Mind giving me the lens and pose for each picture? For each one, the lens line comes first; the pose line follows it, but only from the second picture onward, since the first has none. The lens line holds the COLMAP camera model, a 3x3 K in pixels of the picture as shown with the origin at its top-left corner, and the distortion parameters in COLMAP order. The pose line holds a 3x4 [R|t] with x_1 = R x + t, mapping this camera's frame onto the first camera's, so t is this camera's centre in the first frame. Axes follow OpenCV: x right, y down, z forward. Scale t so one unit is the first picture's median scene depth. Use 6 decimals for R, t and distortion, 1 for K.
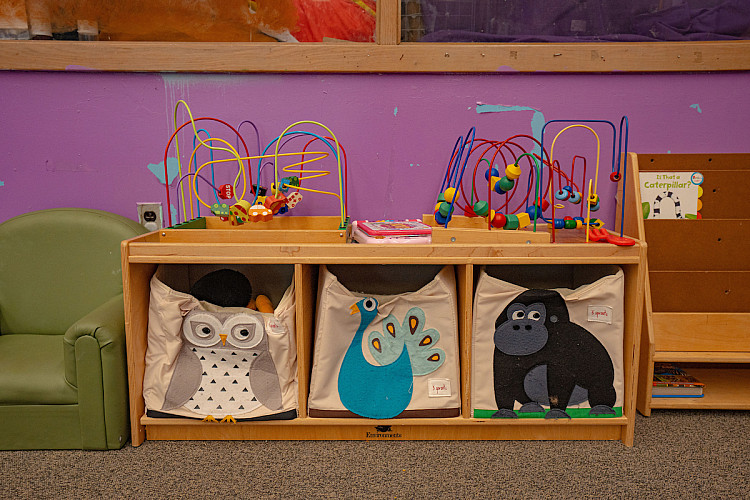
lens RADIAL K [[586.7, 0, 375.0], [0, 586.7, 250.0], [0, 0, 1]] dist [0.001309, 0.000499]
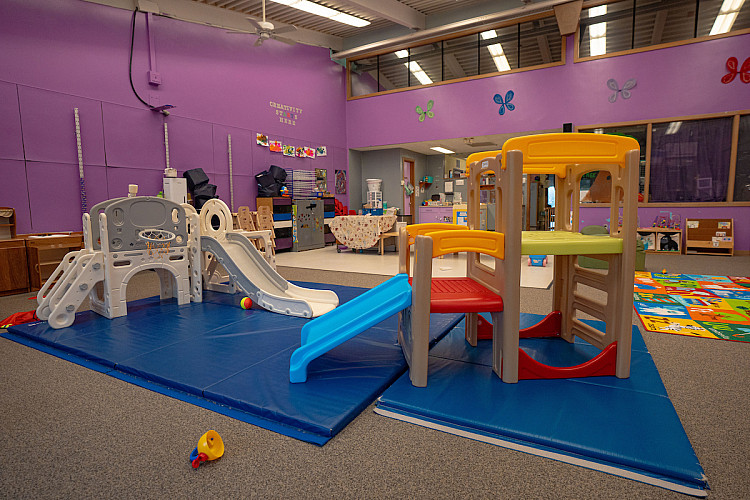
lens RADIAL K [[395.4, 0, 375.0], [0, 395.4, 250.0], [0, 0, 1]] dist [-0.005226, -0.000069]
pose [[0.870167, 0.046647, -0.490543, -0.562279], [-0.066756, 0.997491, -0.023563, 0.673076], [0.488214, 0.053250, 0.871098, -5.777433]]
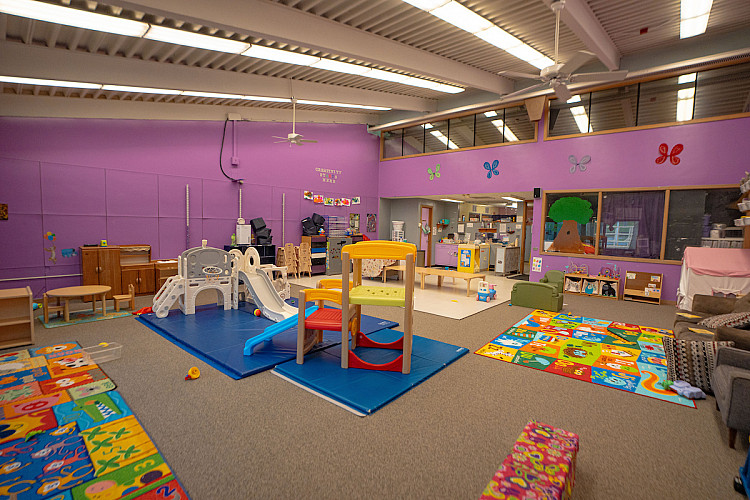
lens RADIAL K [[347.8, 0, 375.2], [0, 347.8, 261.5], [0, 0, 1]] dist [-0.026633, -0.000087]
pose [[0.756086, 0.088797, -0.648421, 1.046510], [-0.130257, 0.991349, -0.016127, 0.311061], [0.641379, 0.096655, 0.761111, -6.112852]]
